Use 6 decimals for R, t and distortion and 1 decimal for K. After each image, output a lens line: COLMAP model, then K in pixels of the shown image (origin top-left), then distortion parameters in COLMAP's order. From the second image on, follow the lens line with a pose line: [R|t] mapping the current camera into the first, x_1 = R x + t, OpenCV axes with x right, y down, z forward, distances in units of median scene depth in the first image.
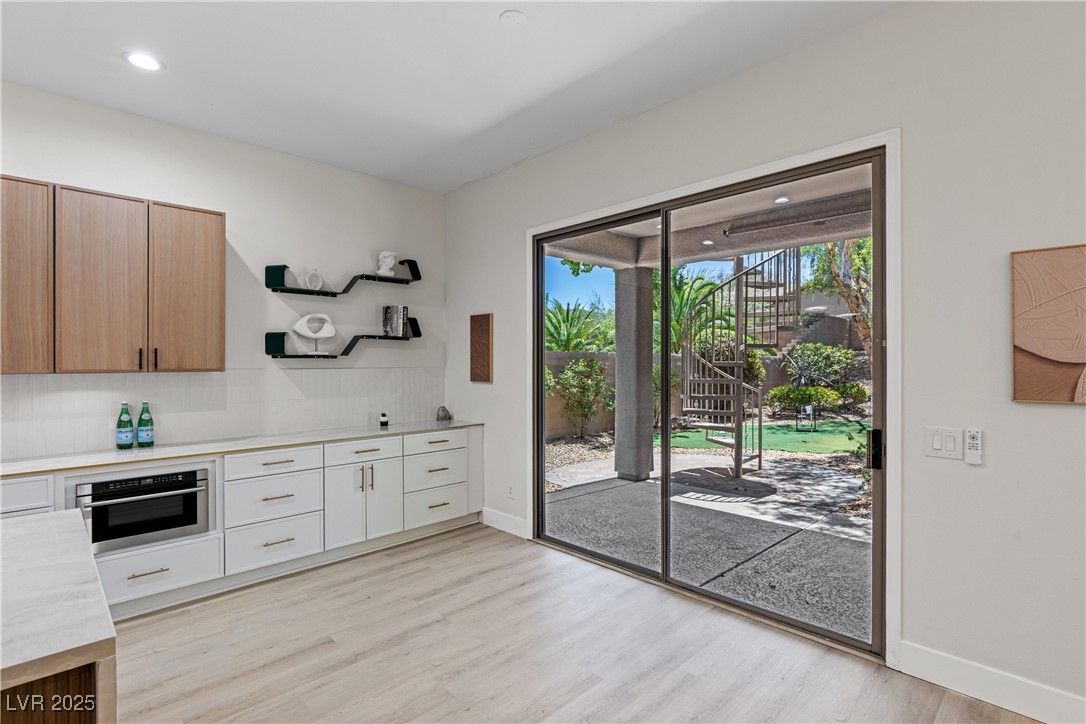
lens RADIAL K [[526.6, 0, 544.4], [0, 526.6, 361.1], [0, 0, 1]] dist [-0.007631, -0.000816]
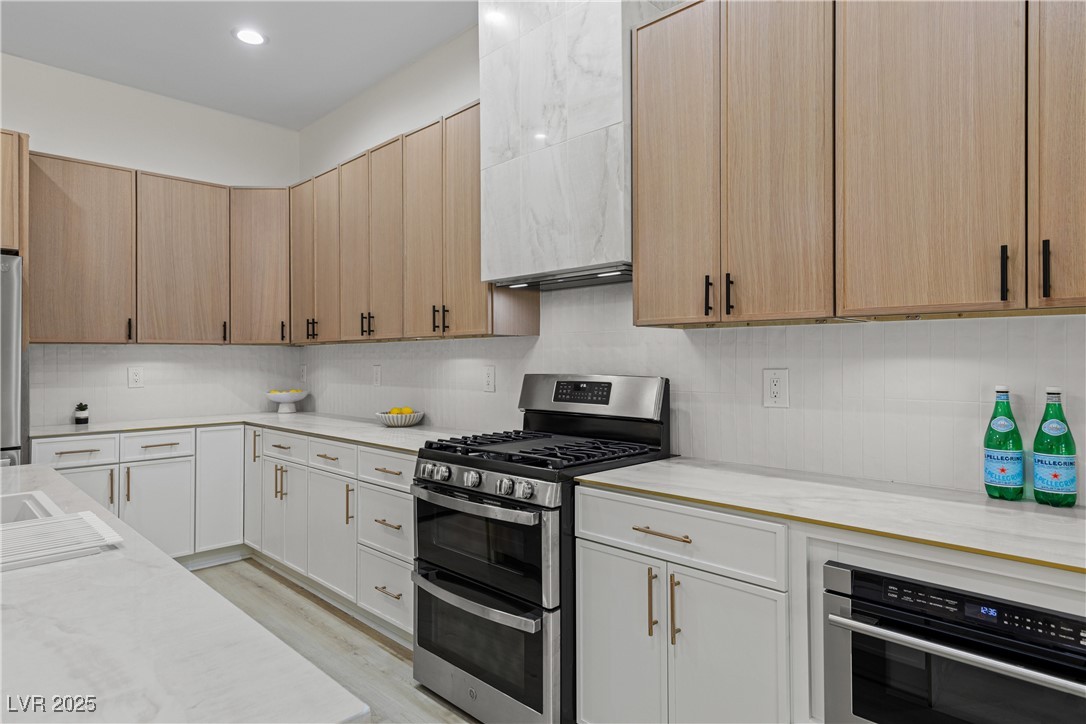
lens RADIAL K [[624.7, 0, 558.3], [0, 624.7, 356.7], [0, 0, 1]] dist [0.000805, -0.001290]
pose [[0.026694, 0.002109, -0.999641, -0.300030], [0.007196, 0.999971, 0.002302, 0.048077], [0.999618, -0.007255, 0.026678, 0.609998]]
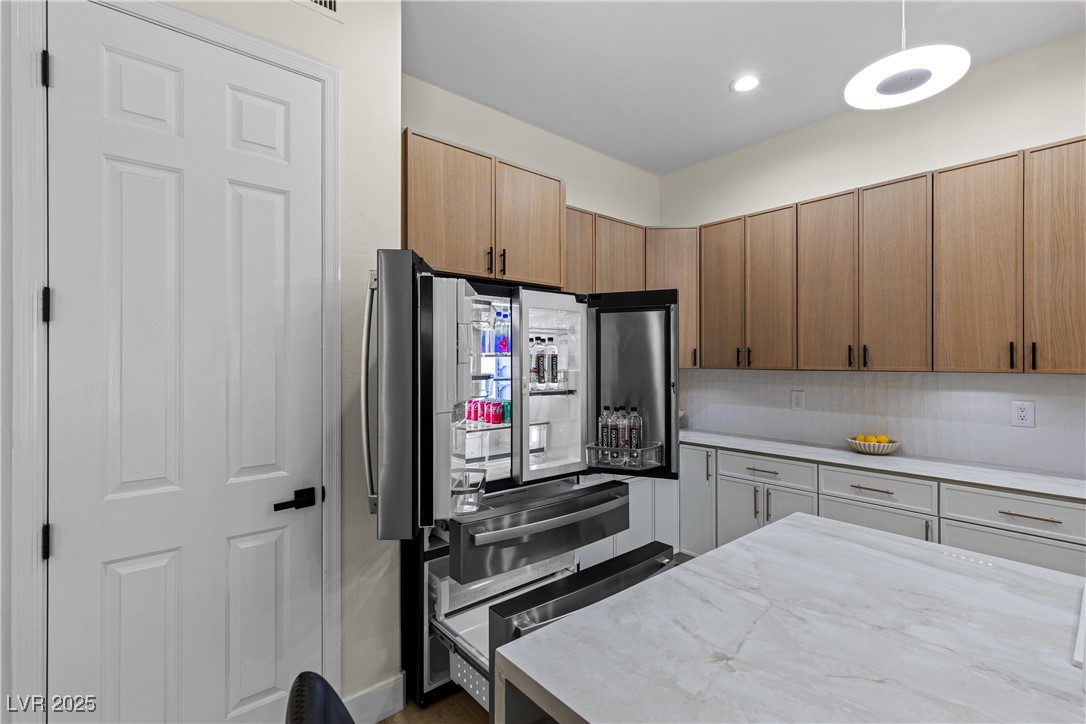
lens RADIAL K [[493.7, 0, 550.8], [0, 493.7, 362.6], [0, 0, 1]] dist [0.011666, -0.001465]
pose [[-0.068817, 0.005563, -0.997614, -0.451694], [-0.001540, 0.999983, 0.005683, 0.002797], [0.997628, 0.001927, -0.068808, -0.126783]]
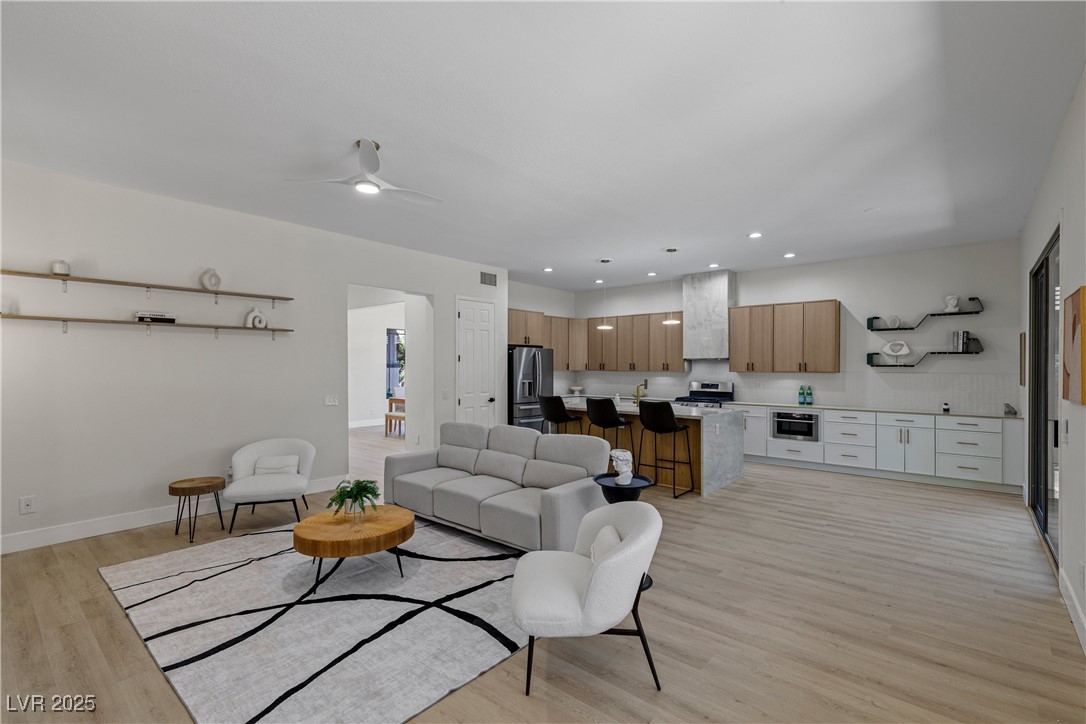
lens RADIAL K [[493.7, 0, 557.8], [0, 493.7, 366.3], [0, 0, 1]] dist [0.011666, -0.001465]
pose [[0.092573, 0.003732, -0.995699, 1.329600], [-0.000915, 0.999993, 0.003663, -0.014507], [0.995705, 0.000572, 0.092576, -0.324885]]
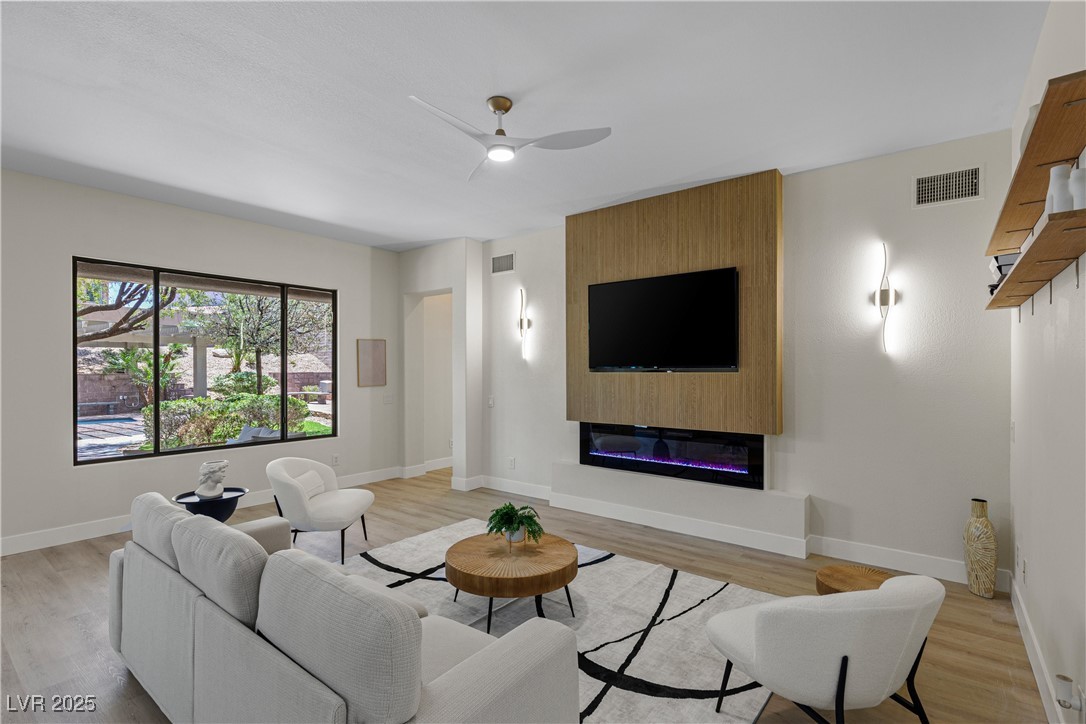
lens RADIAL K [[515.0, 0, 553.7], [0, 515.0, 367.3], [0, 0, 1]] dist [-0.002180, 0.000577]
pose [[-0.134990, 0.002022, 0.990845, -0.615515], [0.002837, 0.999995, -0.001654, -0.012705], [-0.990843, 0.002588, -0.134995, -0.591000]]
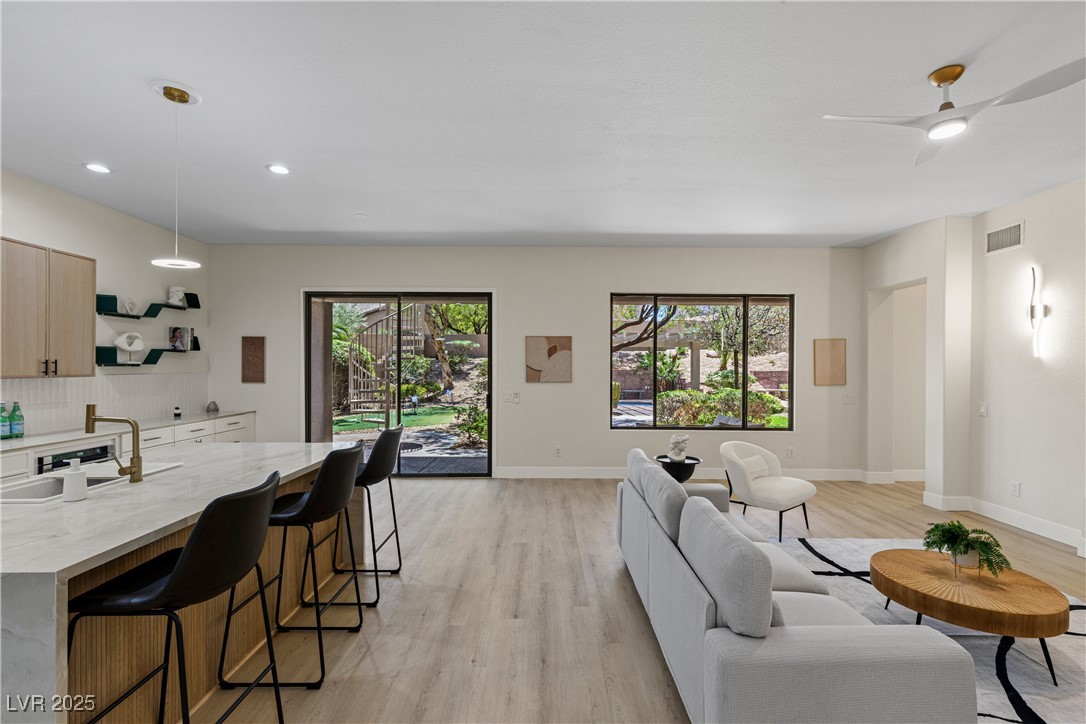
lens RADIAL K [[493.7, 0, 540.8], [0, 493.7, 363.2], [0, 0, 1]] dist [0.011666, -0.001465]
pose [[0.706622, 0.008194, 0.707544, -0.714309], [-0.005174, 0.999966, -0.006413, -0.012980], [-0.707572, 0.000871, 0.706641, -0.726562]]
